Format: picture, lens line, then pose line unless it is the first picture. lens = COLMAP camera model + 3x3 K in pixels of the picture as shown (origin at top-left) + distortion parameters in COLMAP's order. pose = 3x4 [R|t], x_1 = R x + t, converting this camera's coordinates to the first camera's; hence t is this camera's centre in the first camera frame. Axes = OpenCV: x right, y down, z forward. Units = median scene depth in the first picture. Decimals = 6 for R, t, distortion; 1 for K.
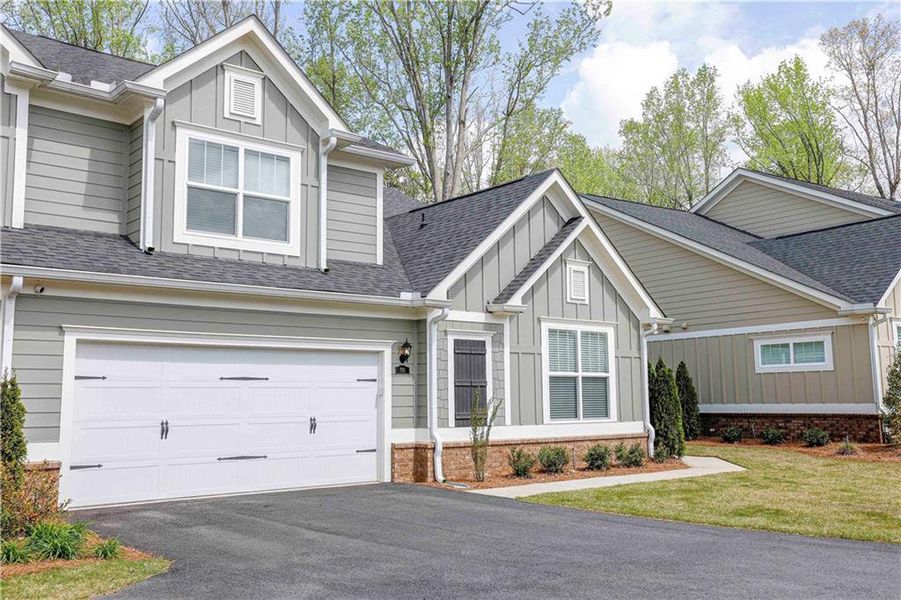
lens RADIAL K [[818.7, 0, 450.6], [0, 818.7, 314.5], [0, 0, 1]] dist [0.003310, 0.002280]
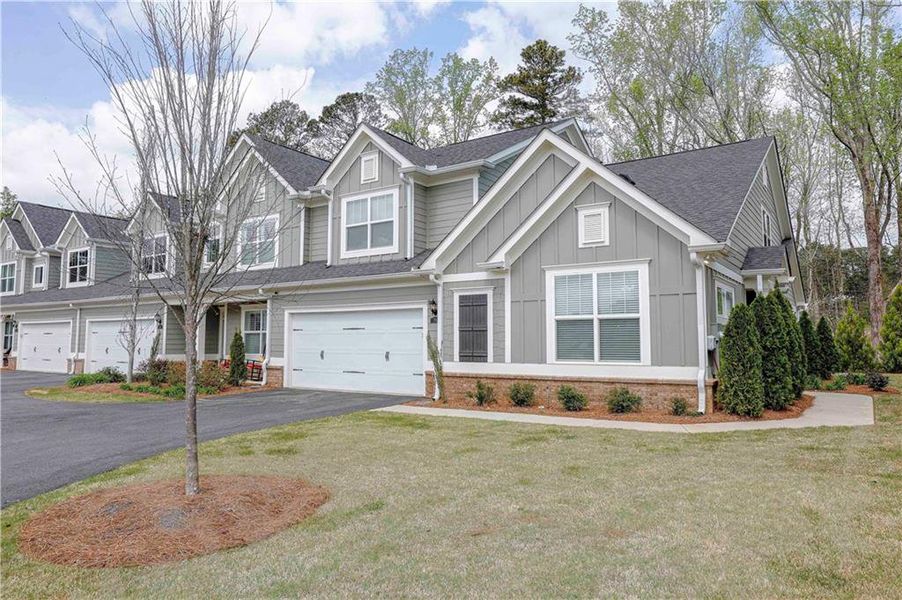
lens RADIAL K [[597.0, 0, 449.7], [0, 597.0, 297.7], [0, 0, 1]] dist [-0.021758, 0.004166]
pose [[0.289461, -0.057352, -0.955470, 0.882946], [0.101901, 0.994377, -0.028816, 0.057187], [0.951750, -0.089022, 0.293678, 0.669961]]
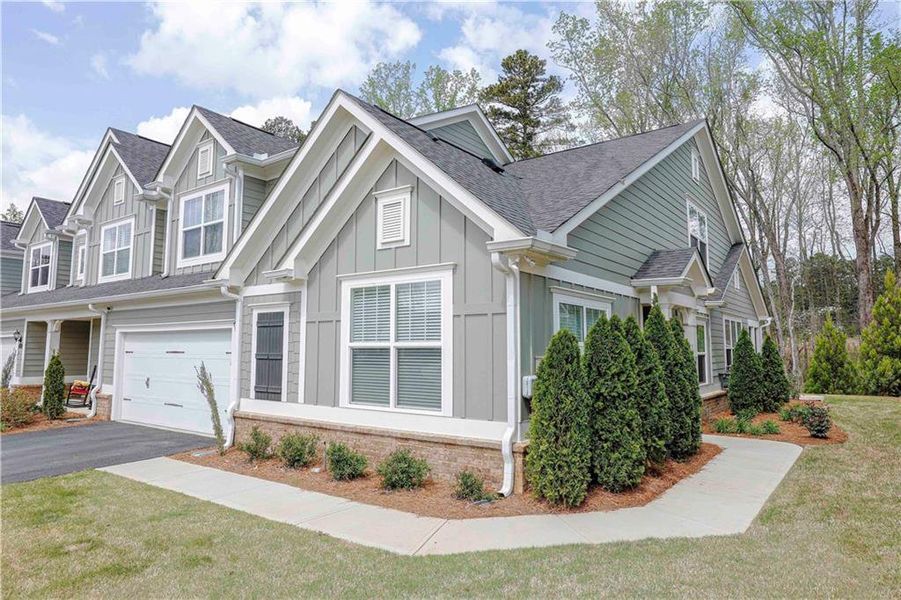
lens RADIAL K [[563.2, 0, 451.9], [0, 563.2, 296.9], [0, 0, 1]] dist [-0.029570, -0.001188]
pose [[0.250171, -0.077129, -0.965125, 0.715822], [0.102557, 0.993325, -0.052799, 0.068564], [0.962755, -0.085771, 0.256411, 1.009296]]
